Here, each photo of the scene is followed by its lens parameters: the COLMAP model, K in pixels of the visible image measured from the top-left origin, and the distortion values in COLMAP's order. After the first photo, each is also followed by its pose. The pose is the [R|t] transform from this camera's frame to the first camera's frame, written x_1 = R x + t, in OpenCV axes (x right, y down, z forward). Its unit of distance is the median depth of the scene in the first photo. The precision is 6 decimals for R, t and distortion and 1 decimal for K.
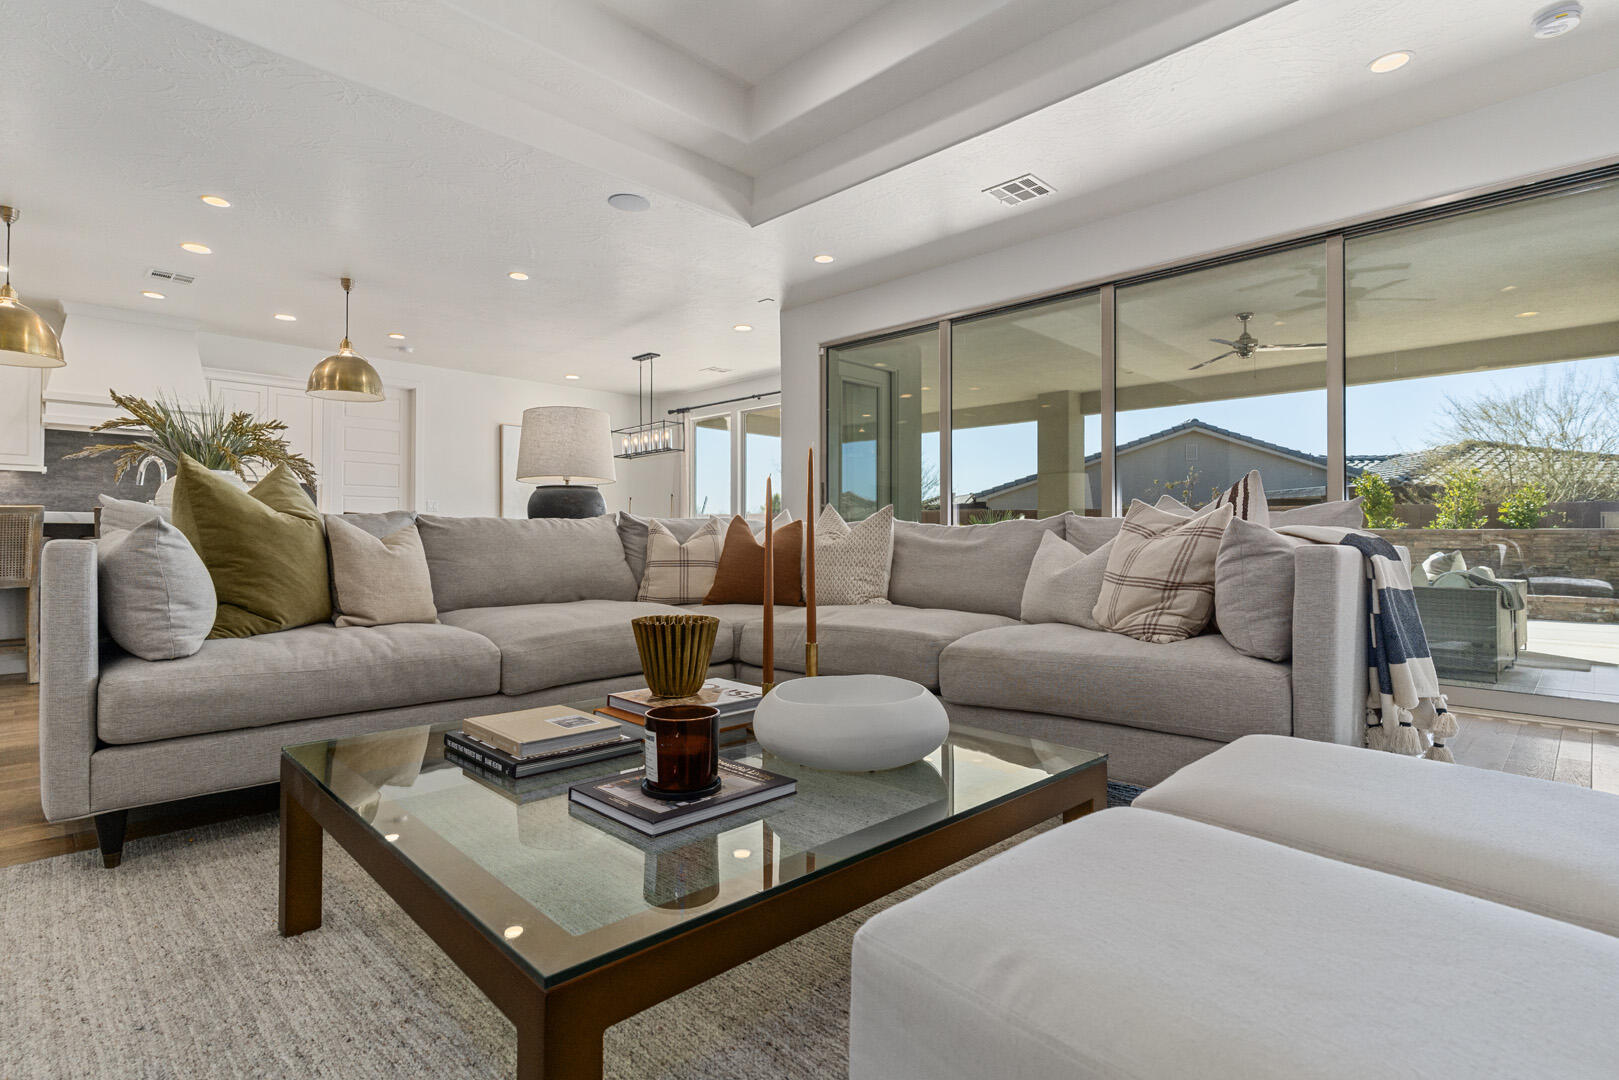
lens RADIAL K [[795.0, 0, 799.3], [0, 795.0, 524.6], [0, 0, 1]] dist [0.000084, 0.000489]
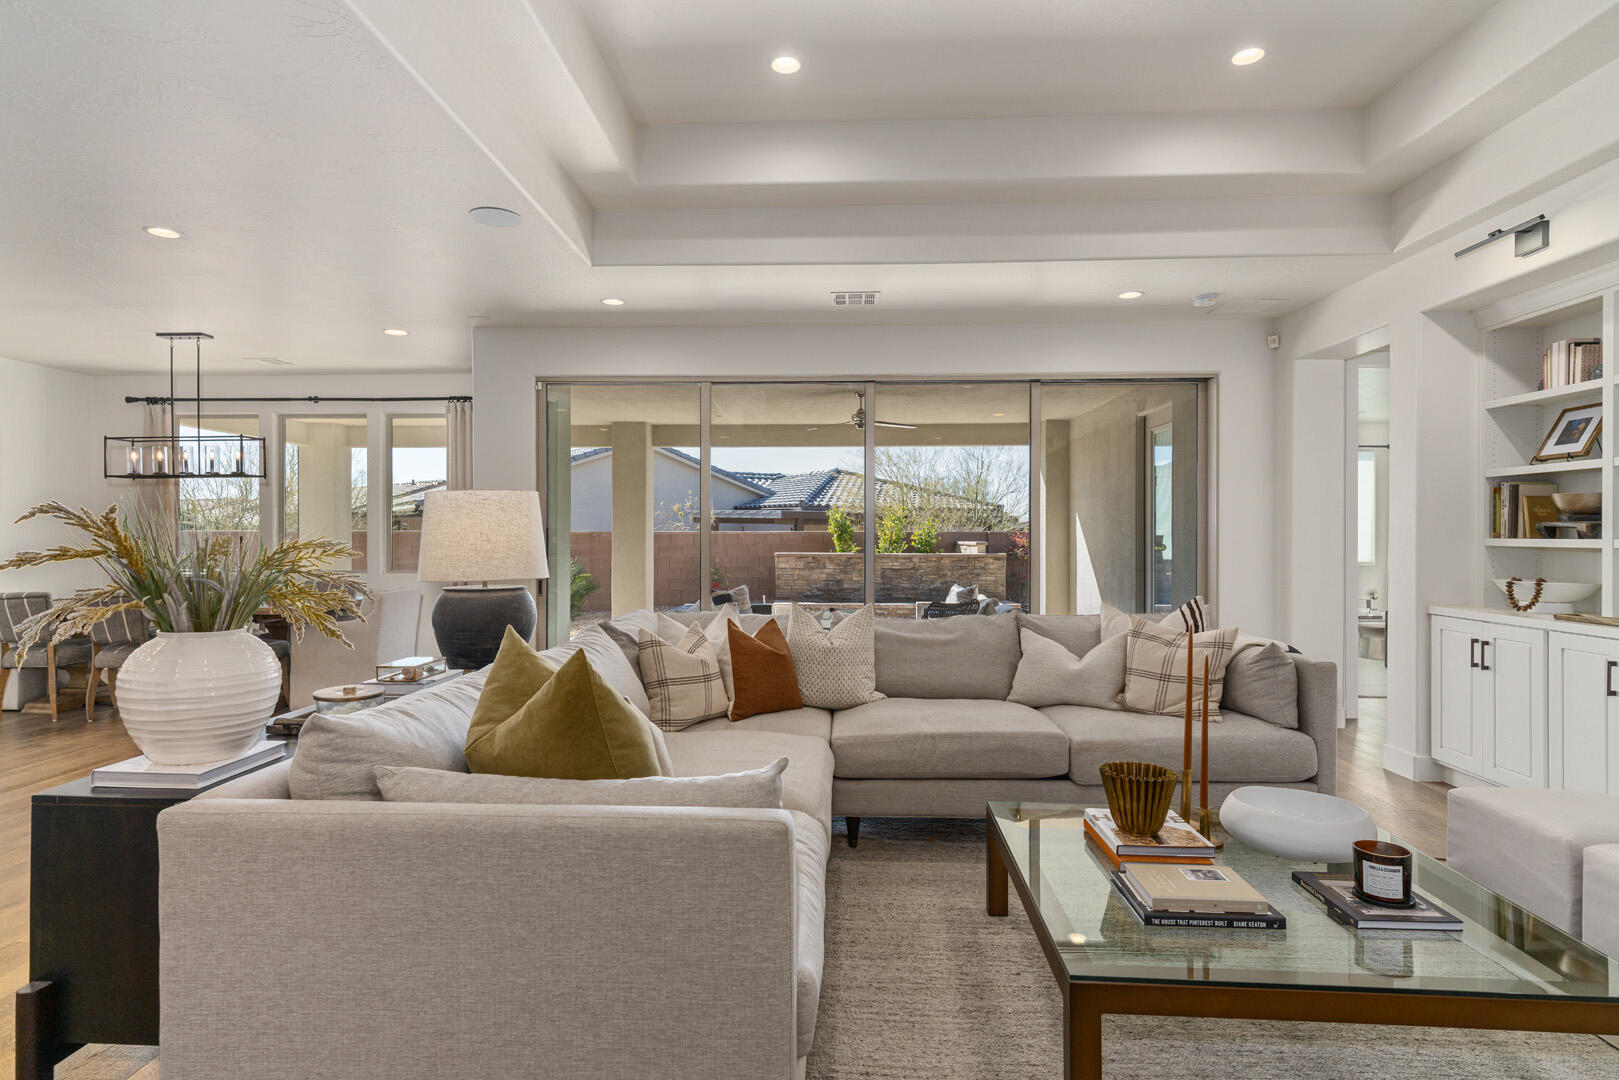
lens RADIAL K [[868.3, 0, 799.2], [0, 868.3, 532.0], [0, 0, 1]] dist [0.012328, -0.000720]
pose [[0.737319, 0.000305, 0.675545, -0.747690], [-0.011180, 0.999868, 0.011751, -0.133735], [-0.675452, -0.016217, 0.737225, 0.189477]]
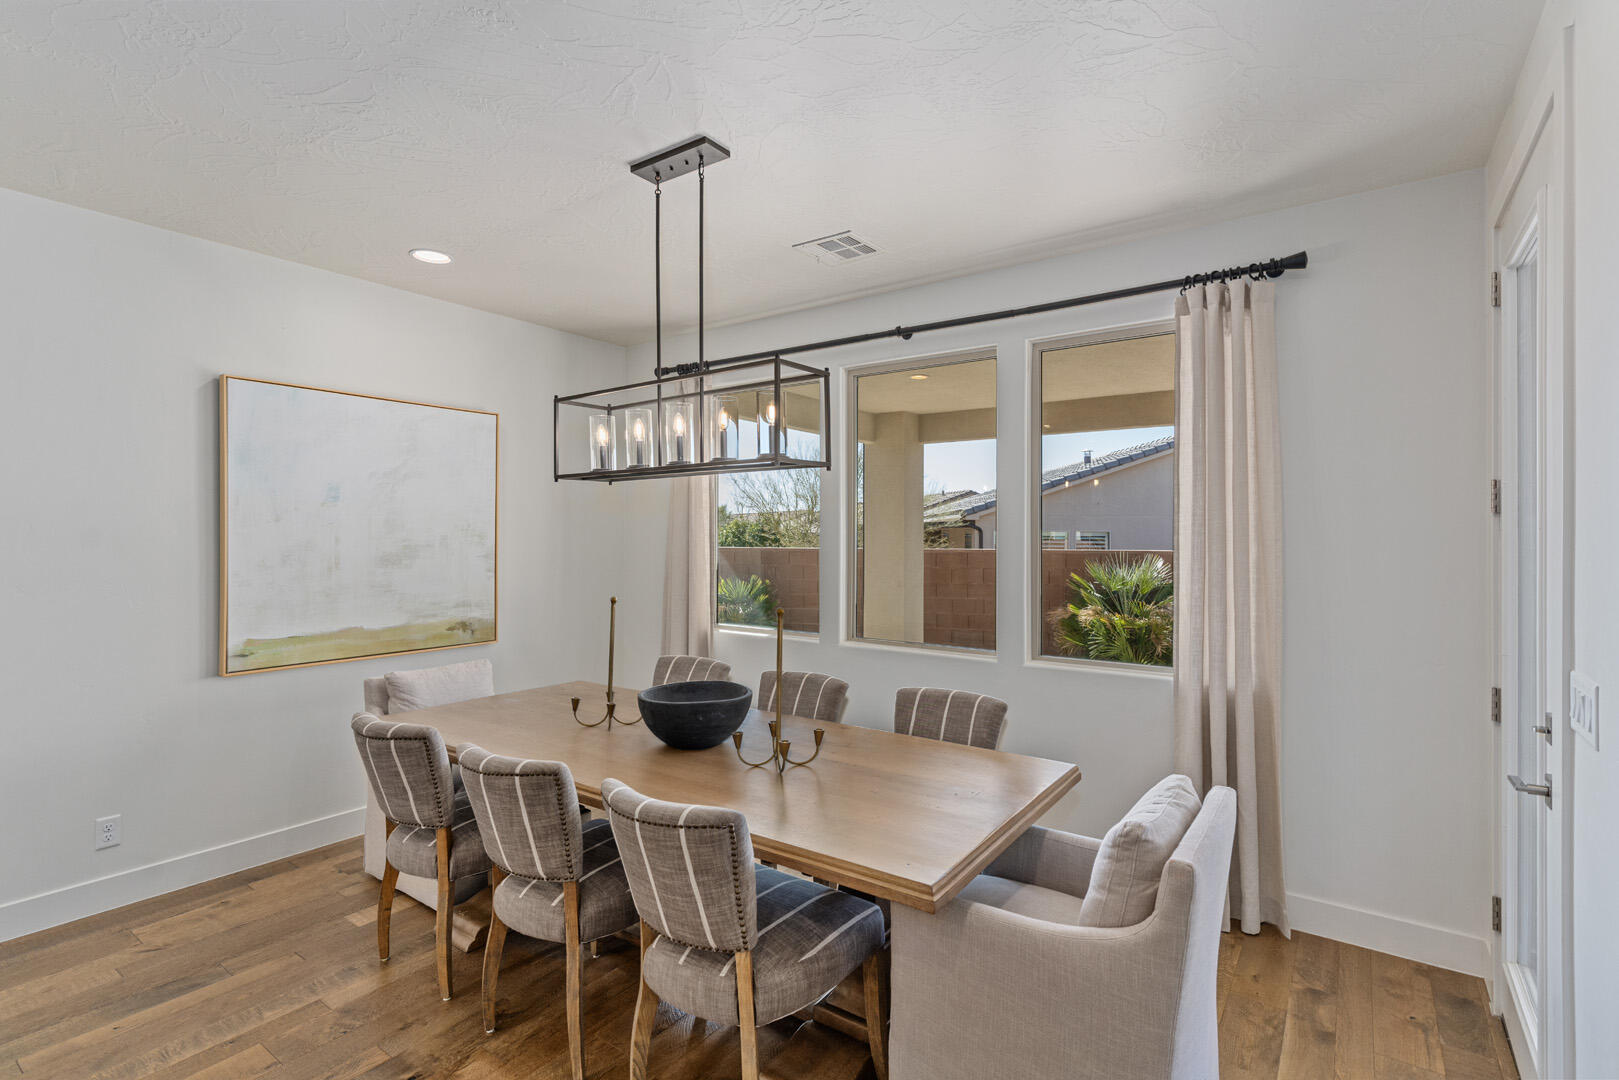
lens RADIAL K [[768.4, 0, 802.3], [0, 768.4, 533.3], [0, 0, 1]] dist [0.000722, 0.000153]
pose [[0.987435, 0.004145, 0.157972, -0.459989], [-0.006496, 0.999876, 0.014371, -0.166946], [-0.157893, -0.015216, 0.987339, 1.655594]]
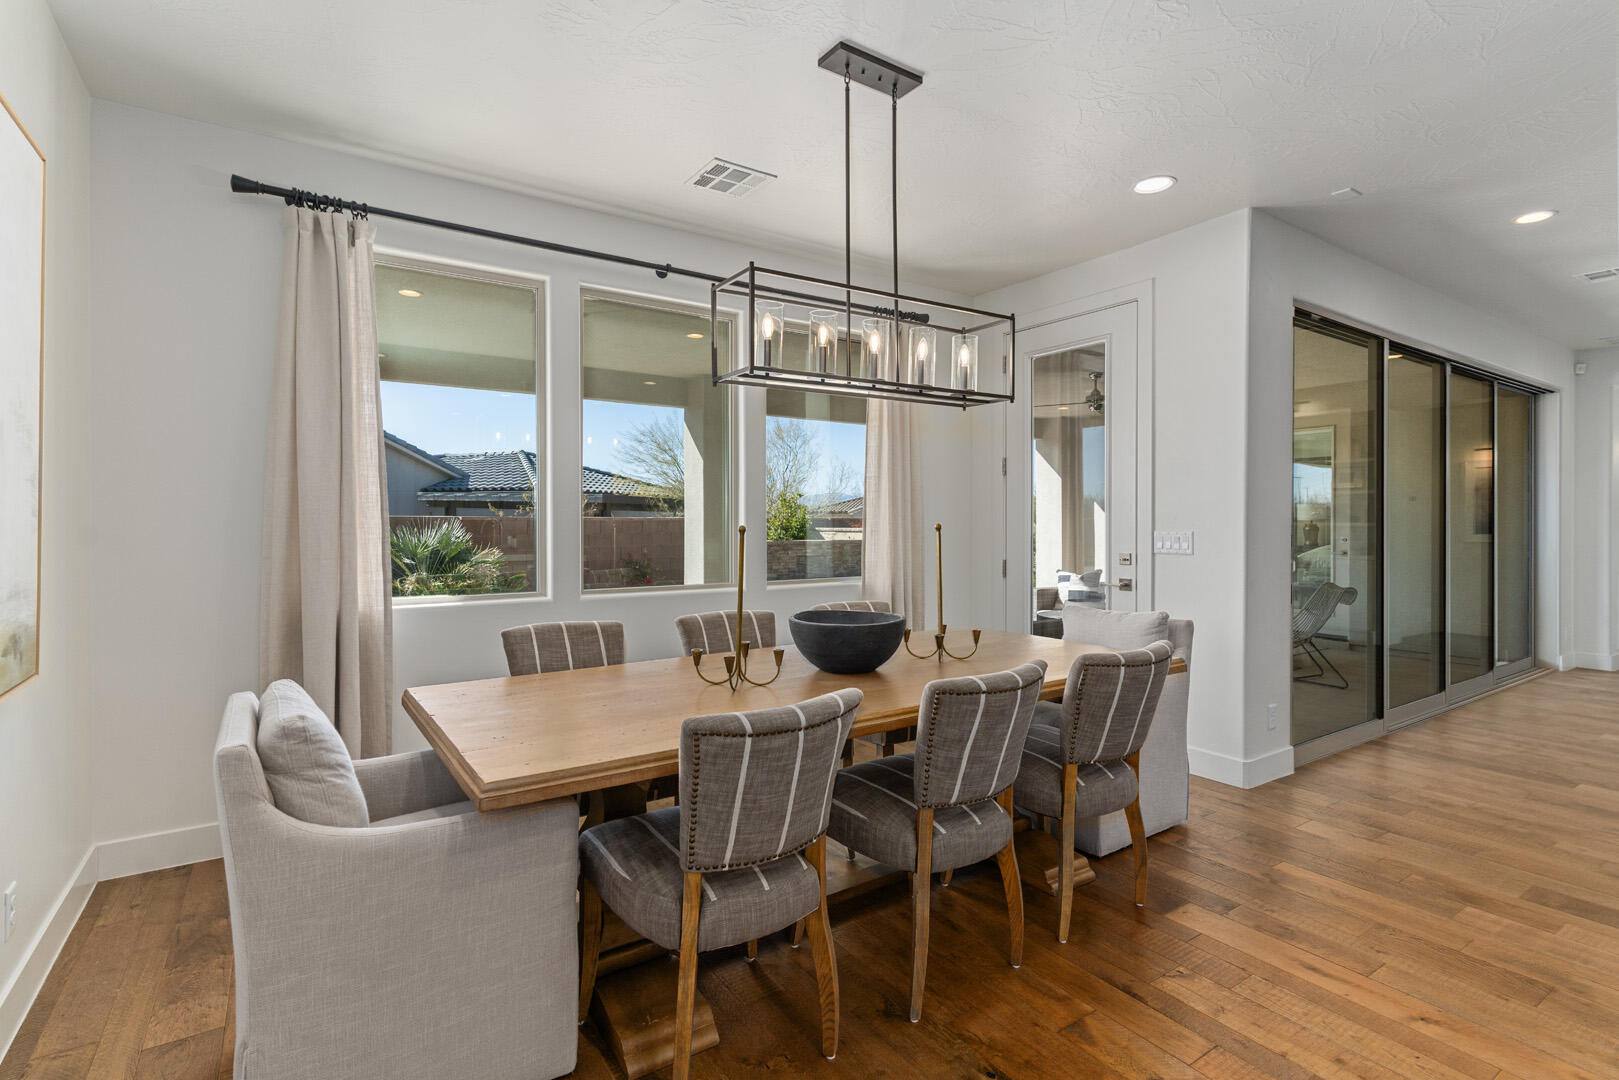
lens RADIAL K [[768.4, 0, 802.3], [0, 768.4, 533.3], [0, 0, 1]] dist [0.000722, 0.000153]
pose [[0.197336, -0.016585, 0.980196, -1.178309], [-0.019026, 0.999604, 0.020744, -0.092342], [-0.980151, -0.022743, 0.196942, 2.302834]]
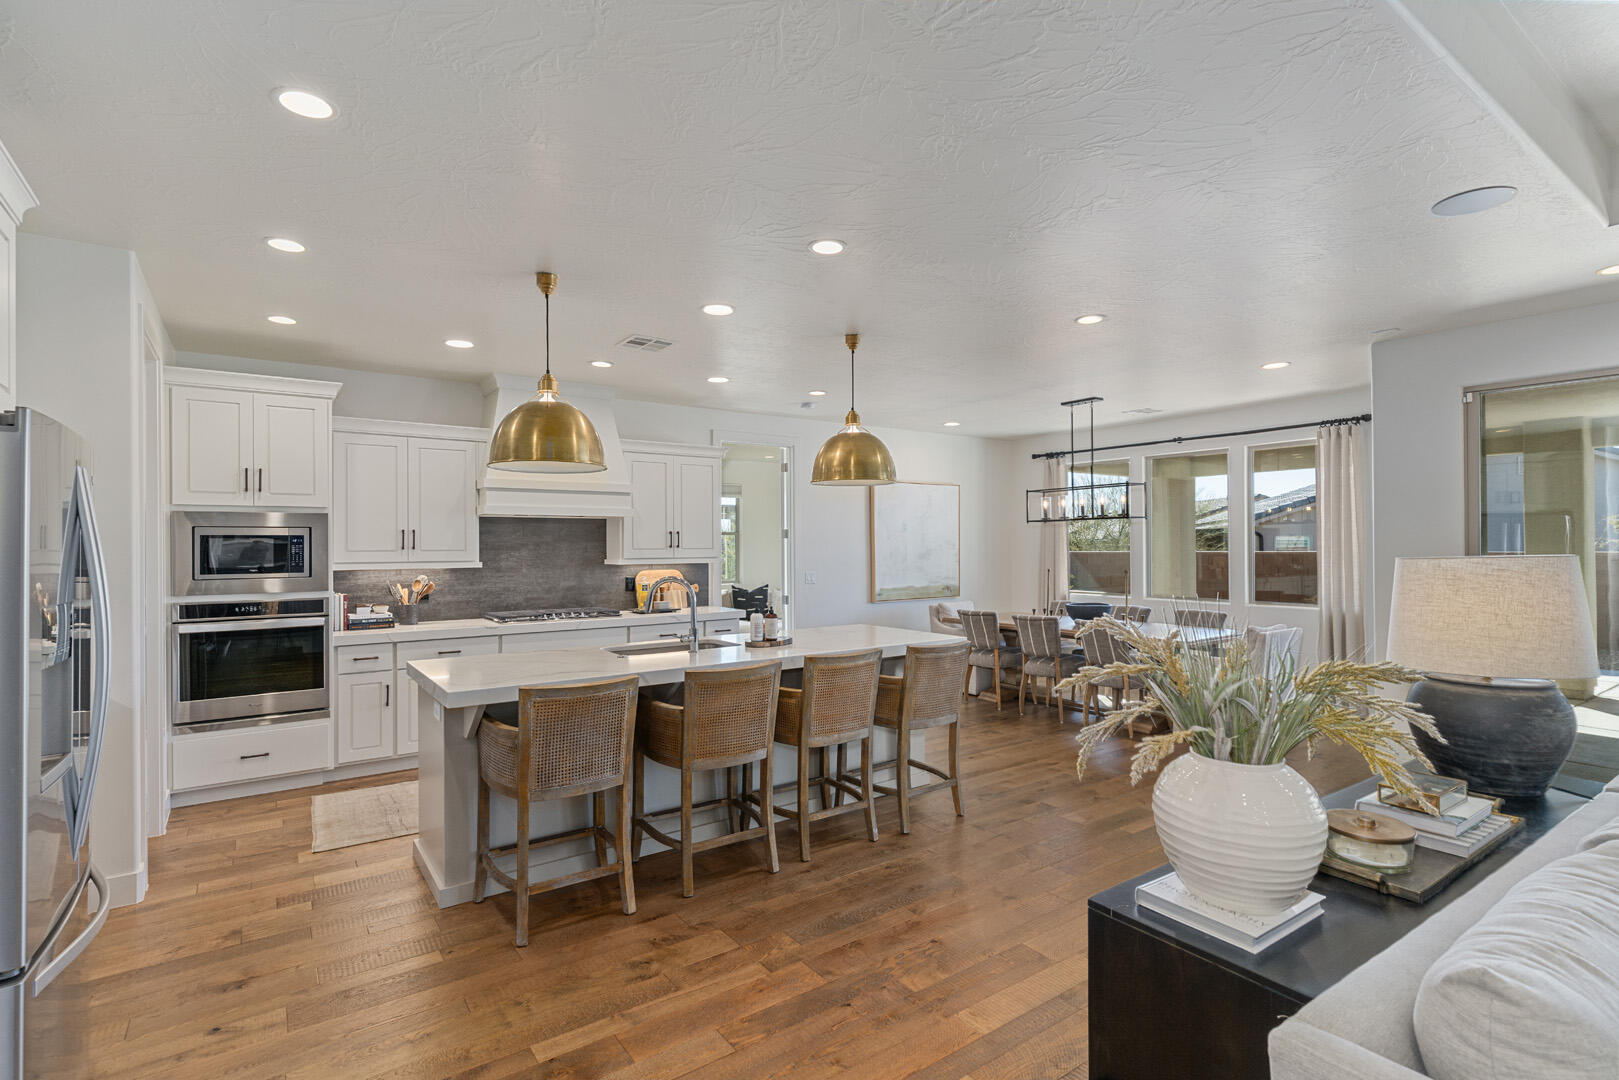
lens RADIAL K [[772.7, 0, 802.7], [0, 772.7, 540.2], [0, 0, 1]] dist [0.006074, 0.000182]
pose [[0.985456, -0.007147, -0.169783, -0.820722], [0.009282, 0.999888, 0.011782, -0.191290], [0.169679, -0.013186, 0.985411, 0.384223]]
